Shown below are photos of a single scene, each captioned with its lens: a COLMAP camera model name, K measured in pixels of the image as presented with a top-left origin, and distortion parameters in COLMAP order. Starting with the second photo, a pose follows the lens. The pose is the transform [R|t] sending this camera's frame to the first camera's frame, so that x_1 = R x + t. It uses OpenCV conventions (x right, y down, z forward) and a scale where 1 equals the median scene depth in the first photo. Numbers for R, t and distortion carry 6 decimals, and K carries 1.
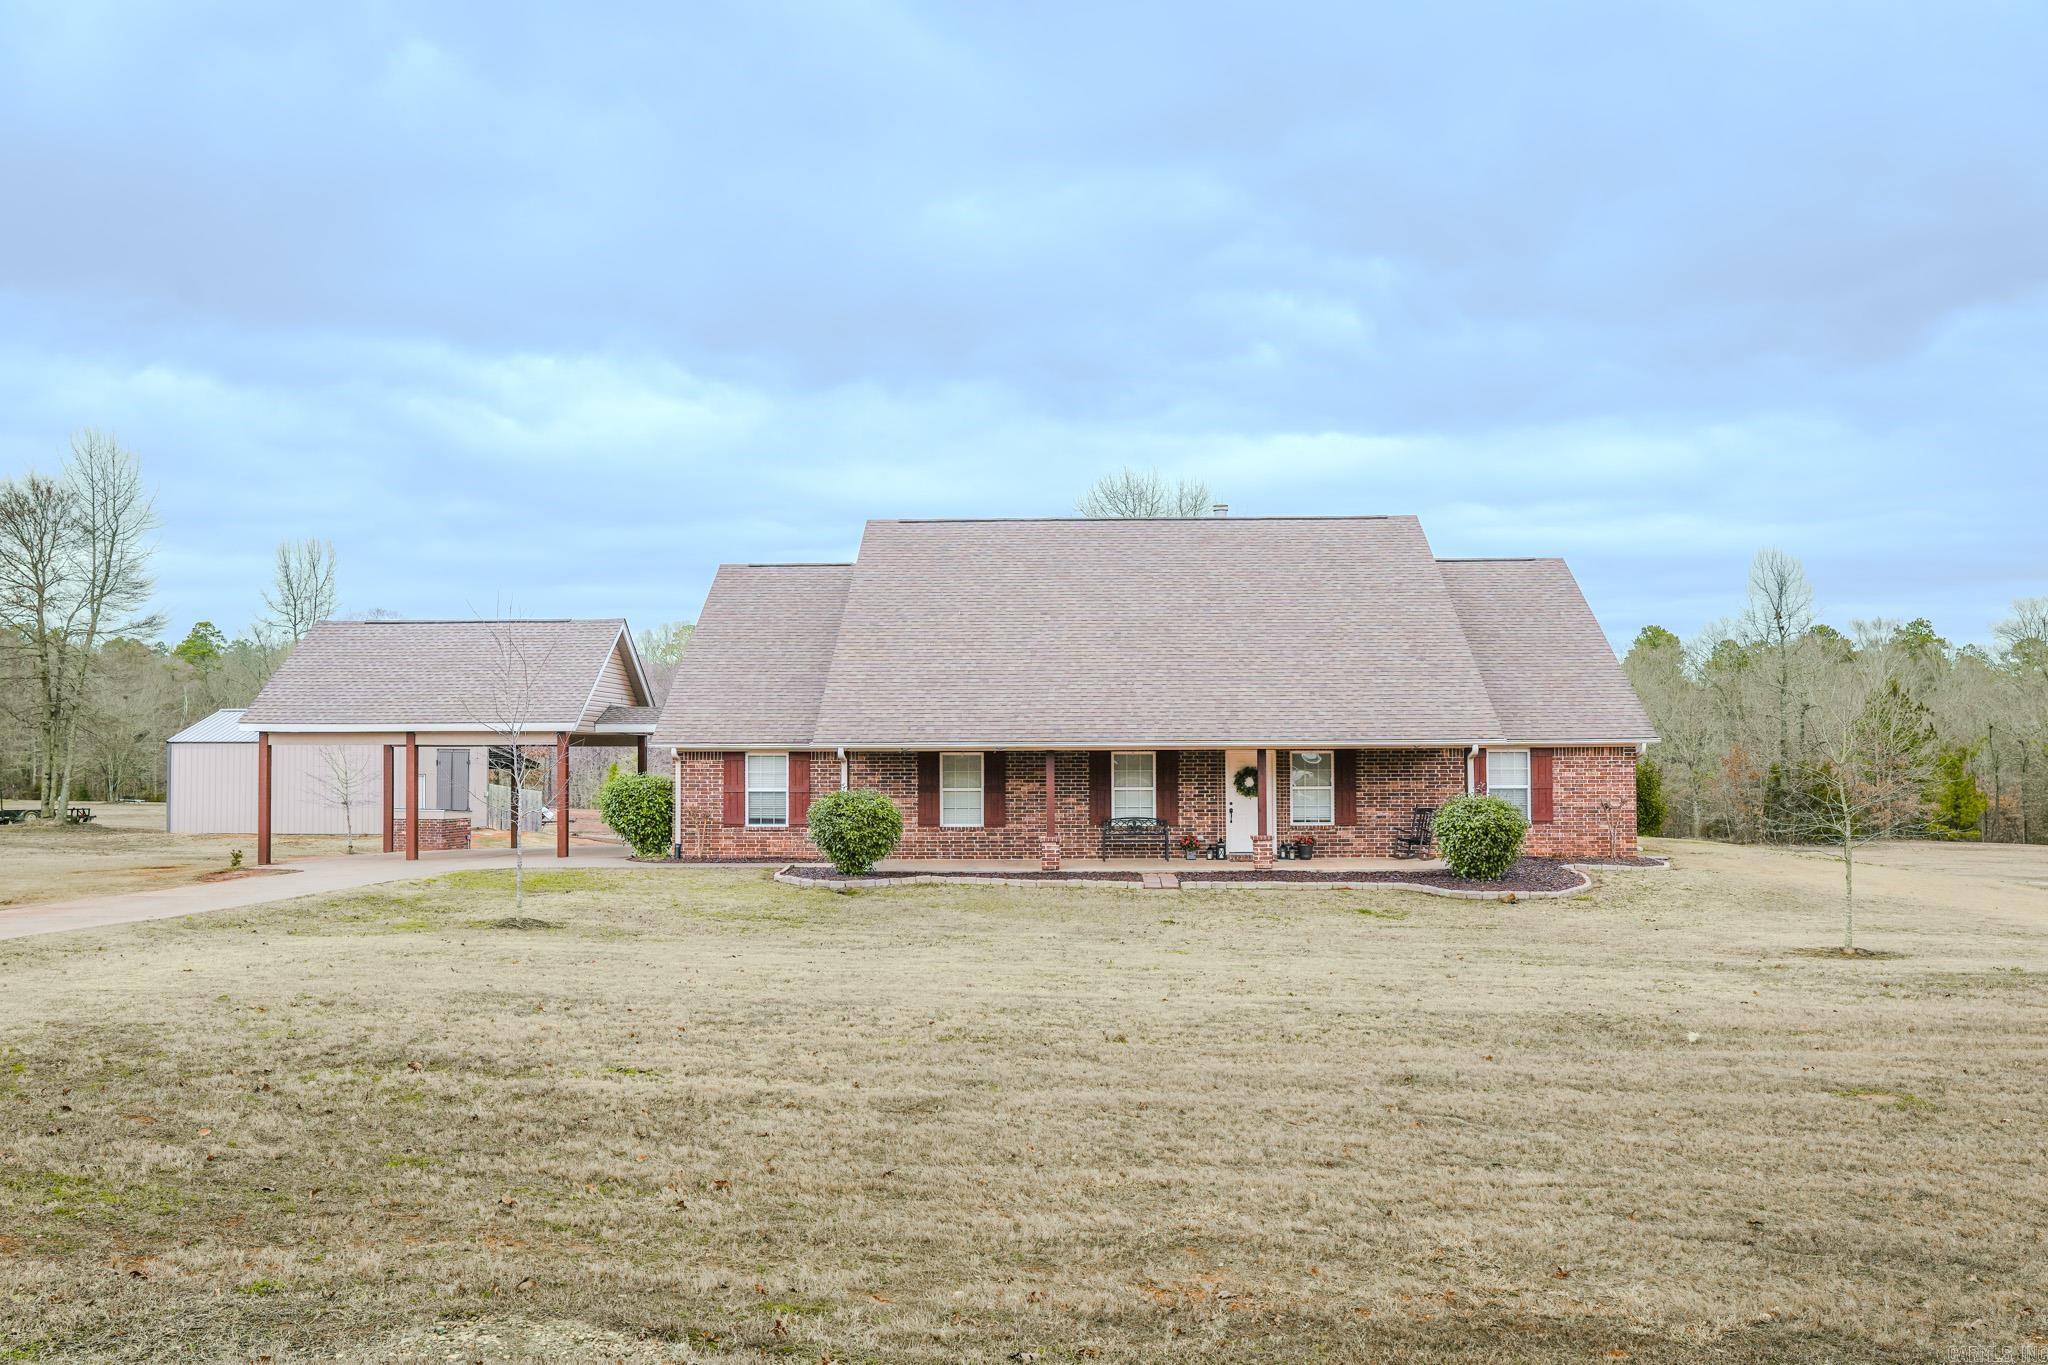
lens RADIAL K [[1727.0, 0, 1014.9], [0, 1727.0, 685.9], [0, 0, 1]] dist [-0.089512, -0.002376]
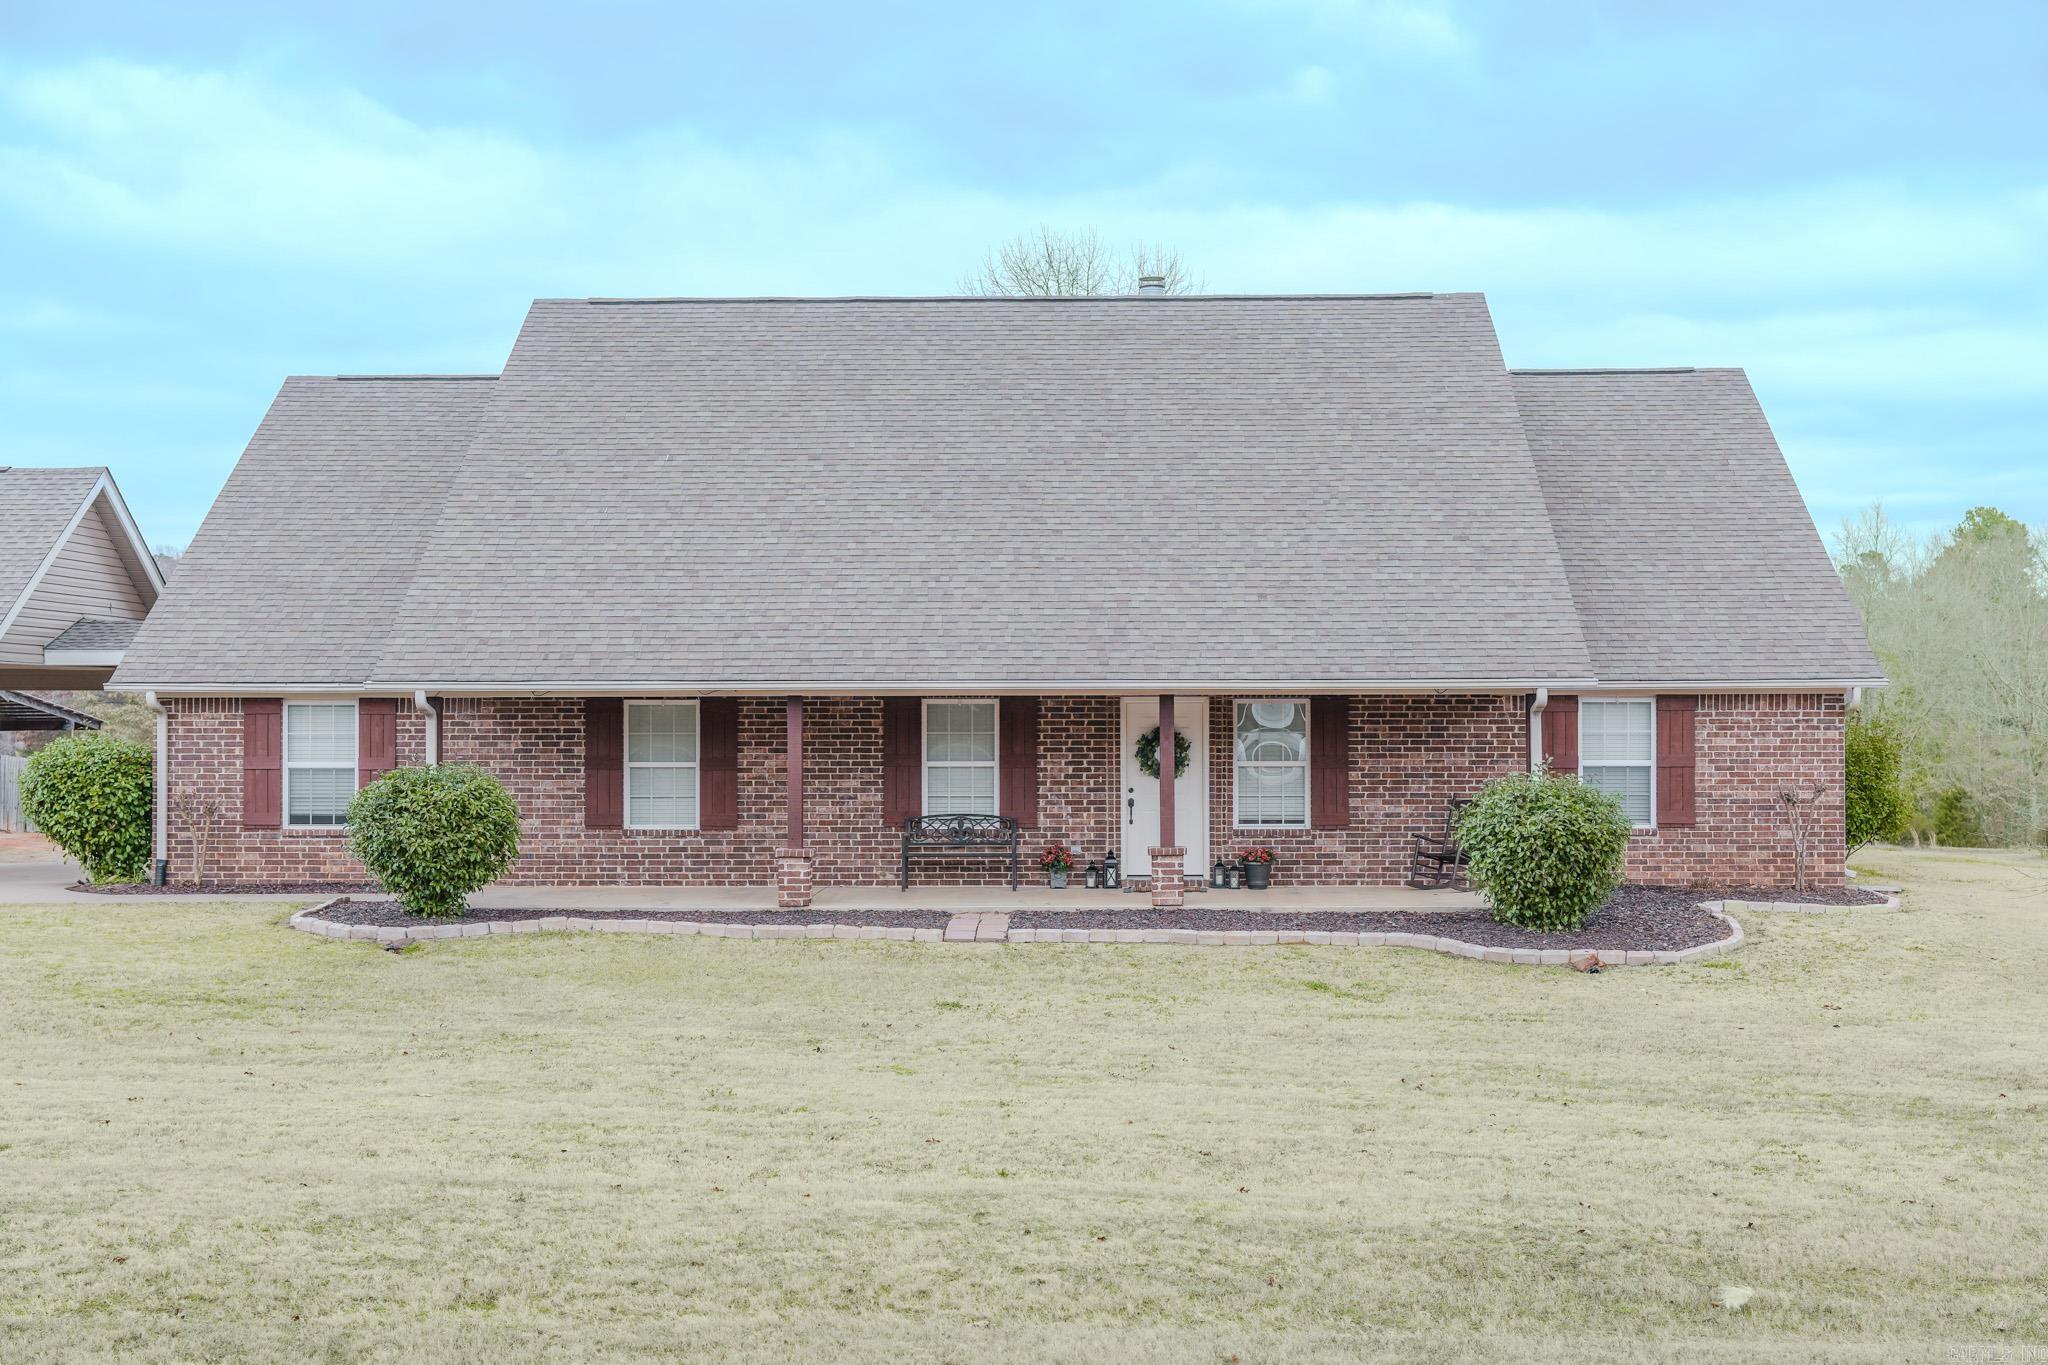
lens RADIAL K [[2673.6, 0, 1034.0], [0, 2673.6, 682.2], [0, 0, 1]] dist [-0.004689, 0.000000]
pose [[0.999937, 0.002339, 0.010965, 0.083966], [-0.002660, 0.999565, 0.029373, 0.006291], [-0.010892, -0.029400, 0.999508, 0.113176]]
